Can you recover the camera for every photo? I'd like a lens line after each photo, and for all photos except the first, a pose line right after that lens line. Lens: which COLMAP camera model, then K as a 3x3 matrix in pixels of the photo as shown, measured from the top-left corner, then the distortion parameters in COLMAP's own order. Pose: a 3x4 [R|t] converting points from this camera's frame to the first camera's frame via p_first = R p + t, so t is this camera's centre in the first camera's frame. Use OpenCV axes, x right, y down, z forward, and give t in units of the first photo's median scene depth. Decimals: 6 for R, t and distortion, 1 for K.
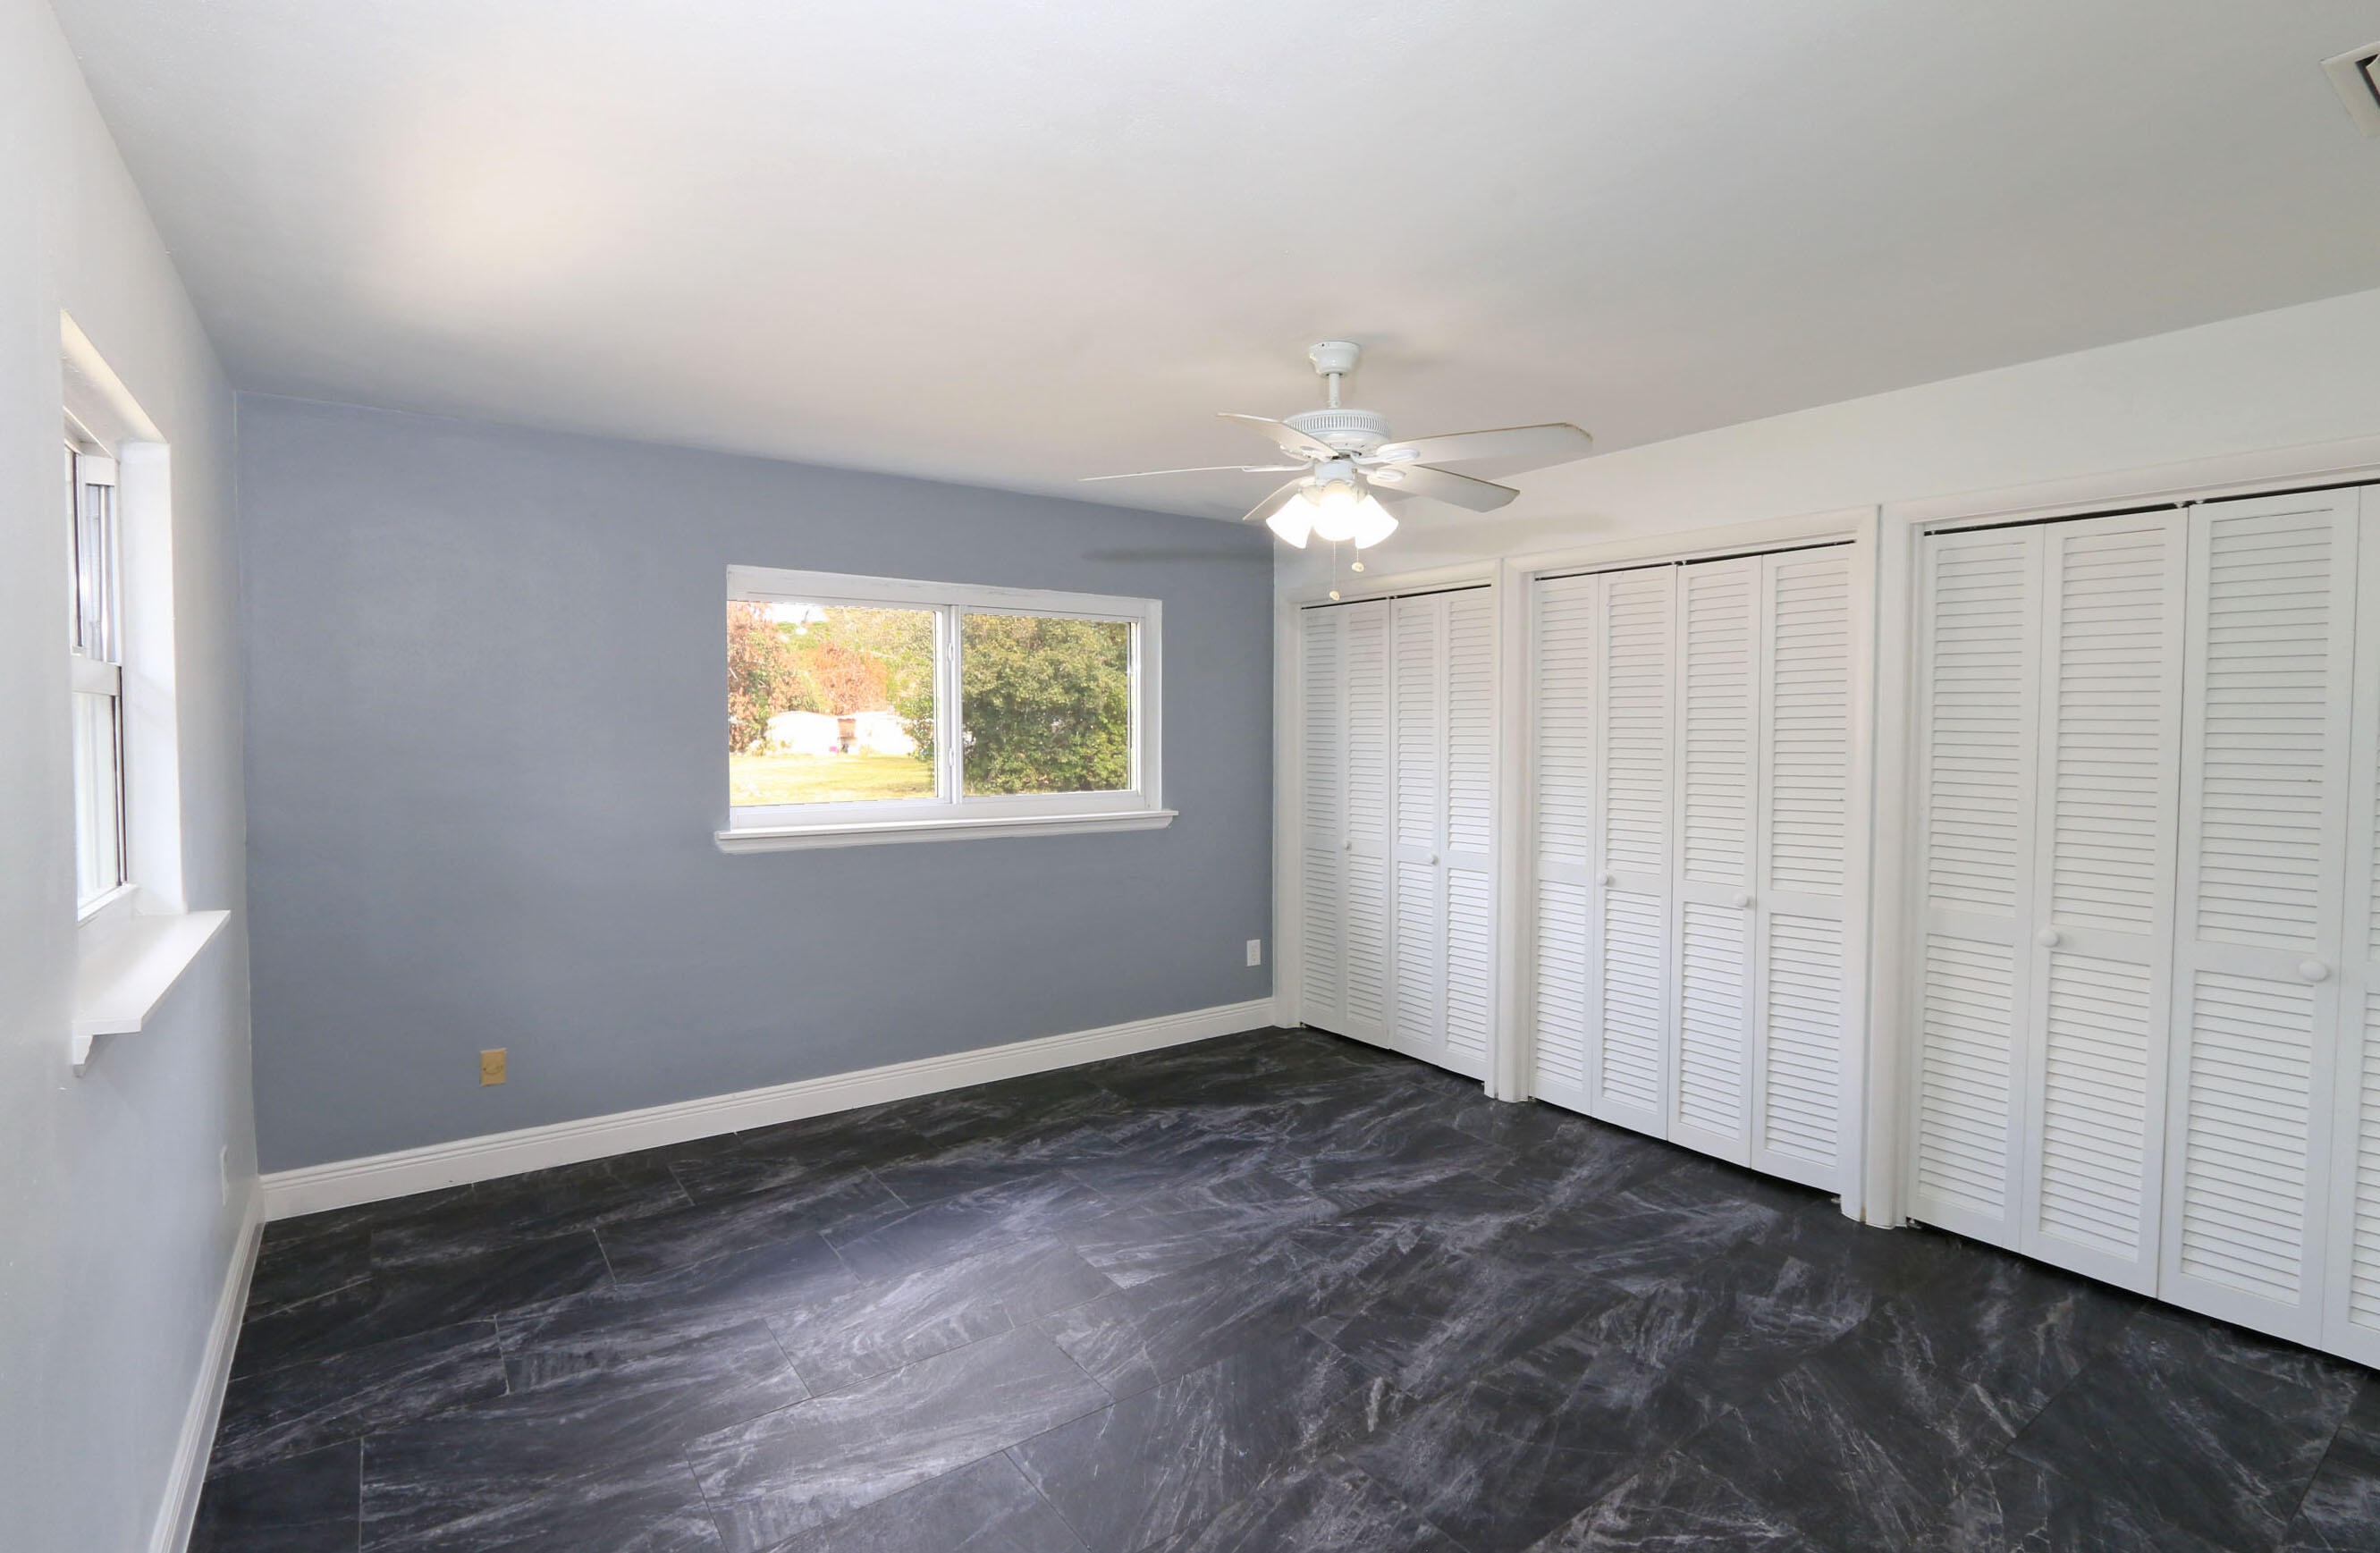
lens RADIAL K [[1128.7, 0, 1190.0], [0, 1128.7, 776.5], [0, 0, 1]] dist [-0.017198, 0.006697]
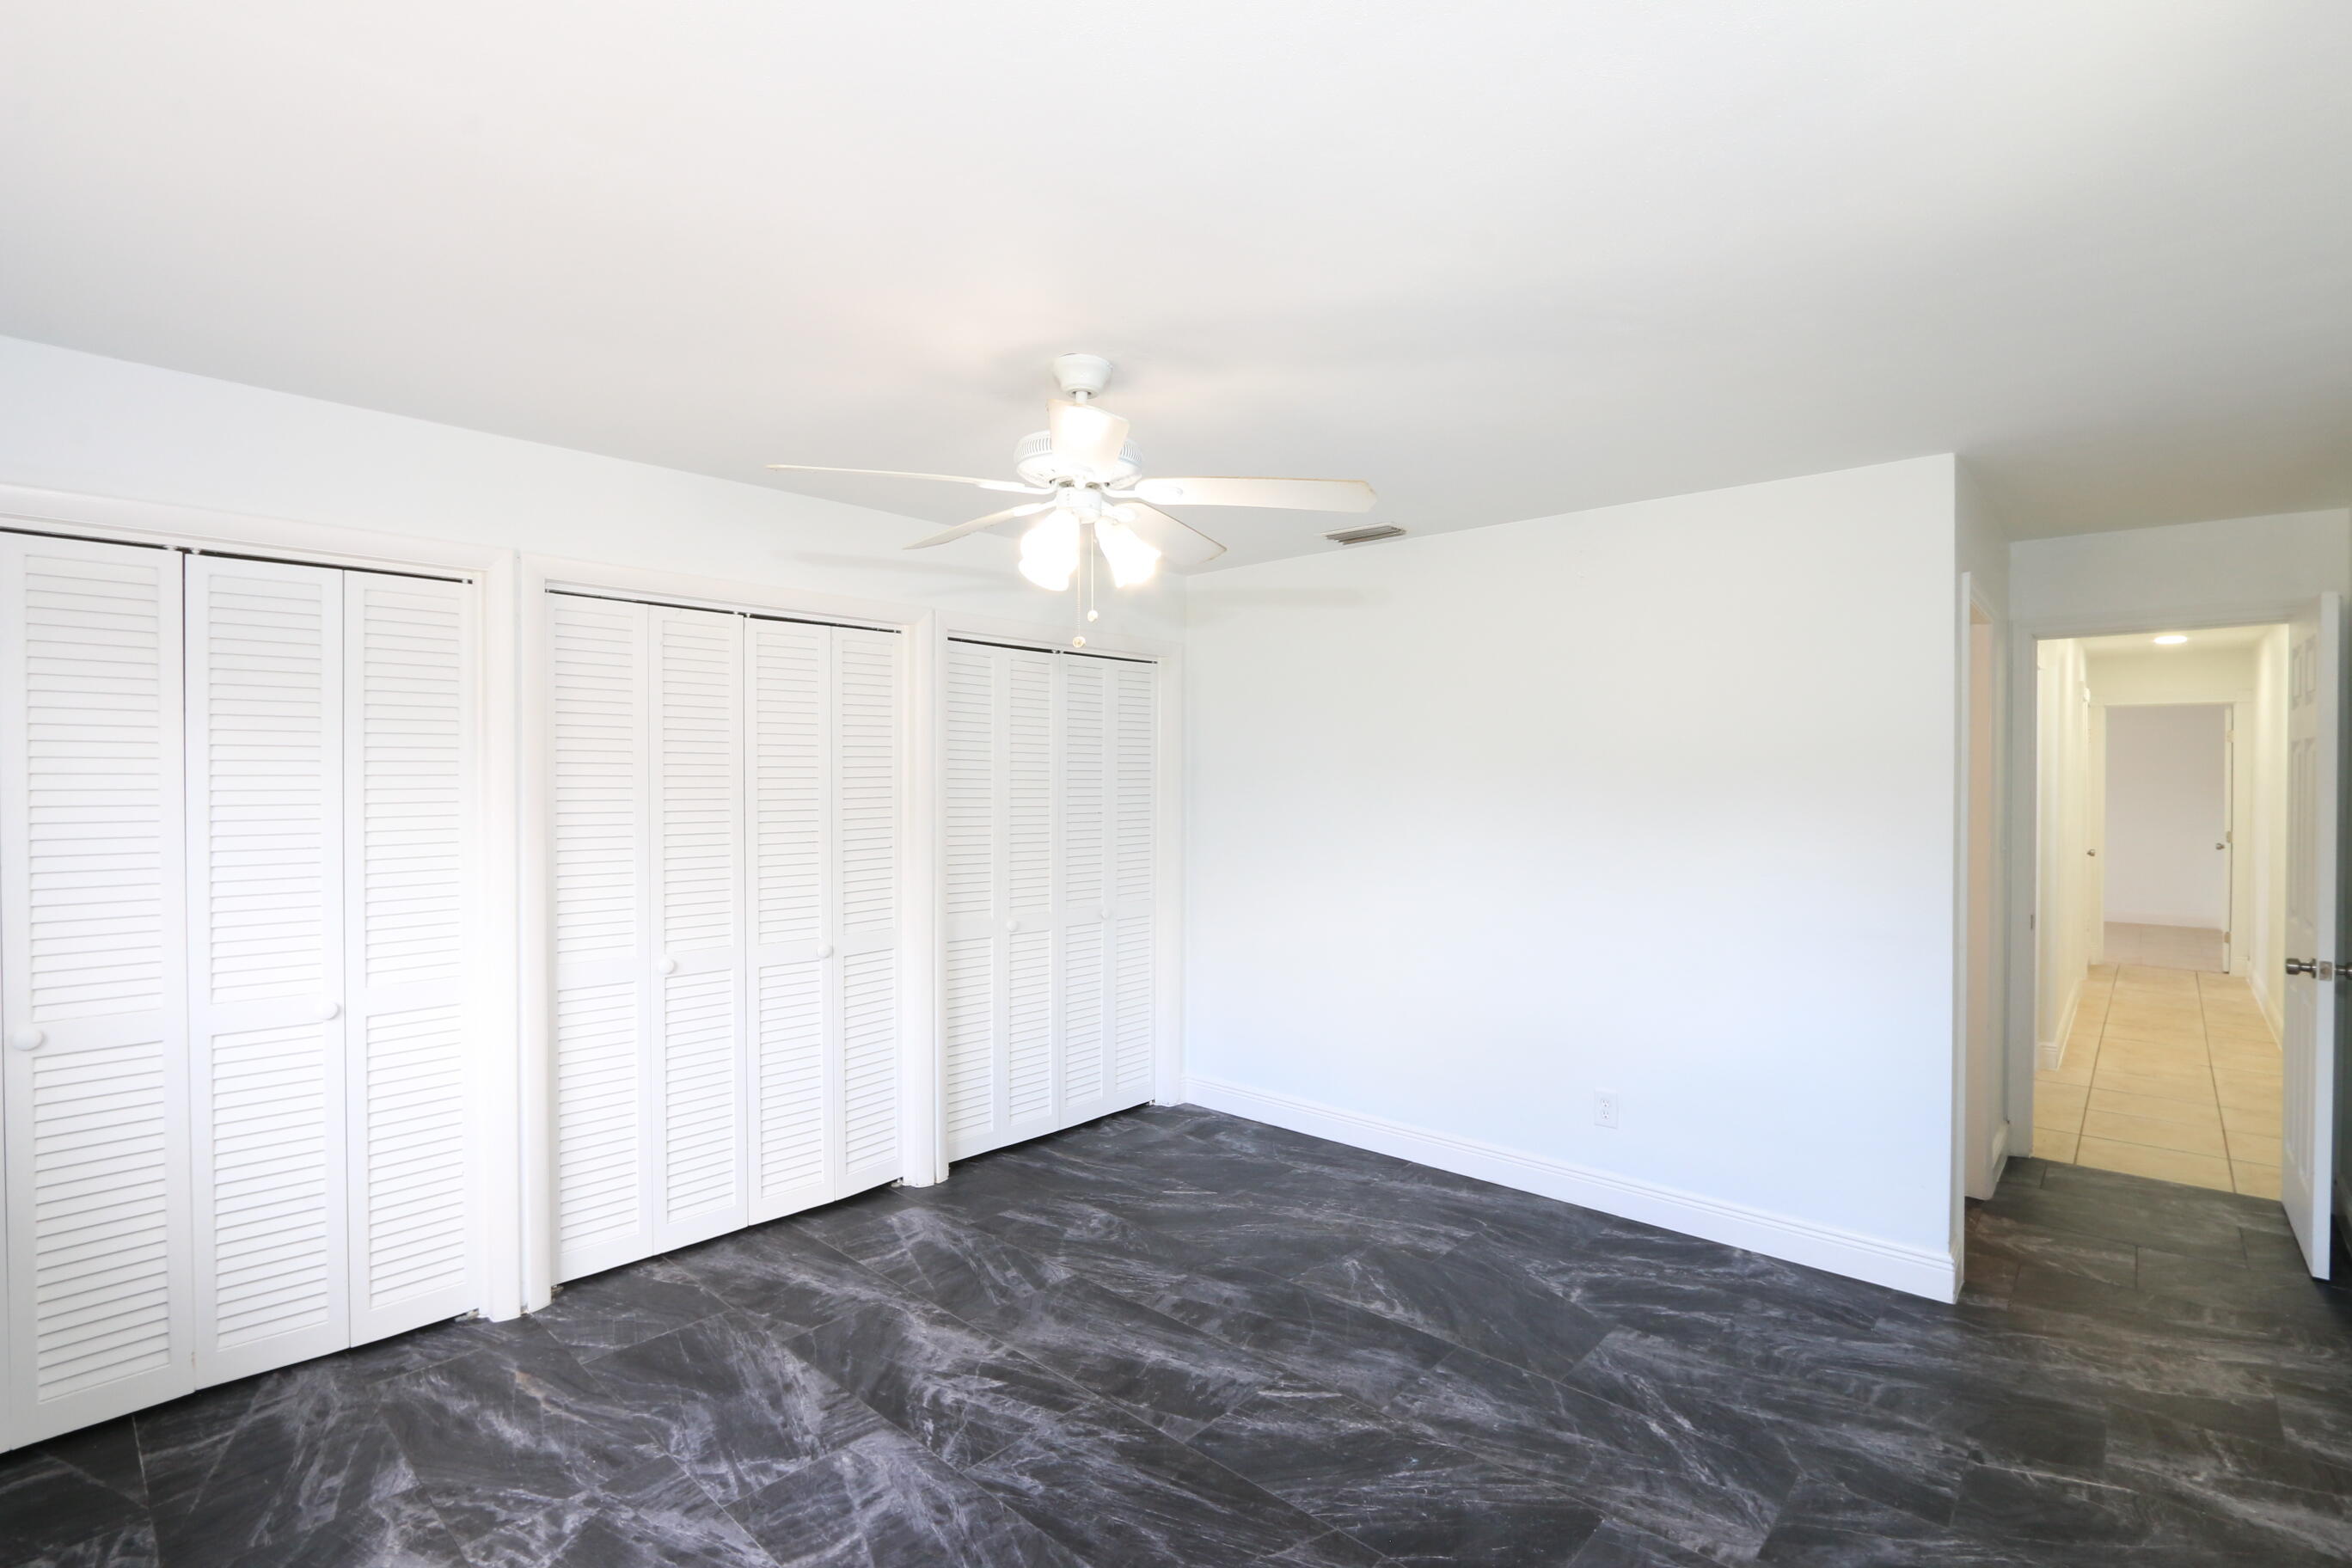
lens RADIAL K [[1093.8, 0, 1186.1], [0, 1093.8, 789.5], [0, 0, 1]] dist [-0.022722, 0.004592]
pose [[-0.220411, -0.010200, 0.975354, -0.711722], [0.040991, 0.998965, 0.019710, -0.057303], [-0.974545, 0.044325, -0.219765, 1.093811]]
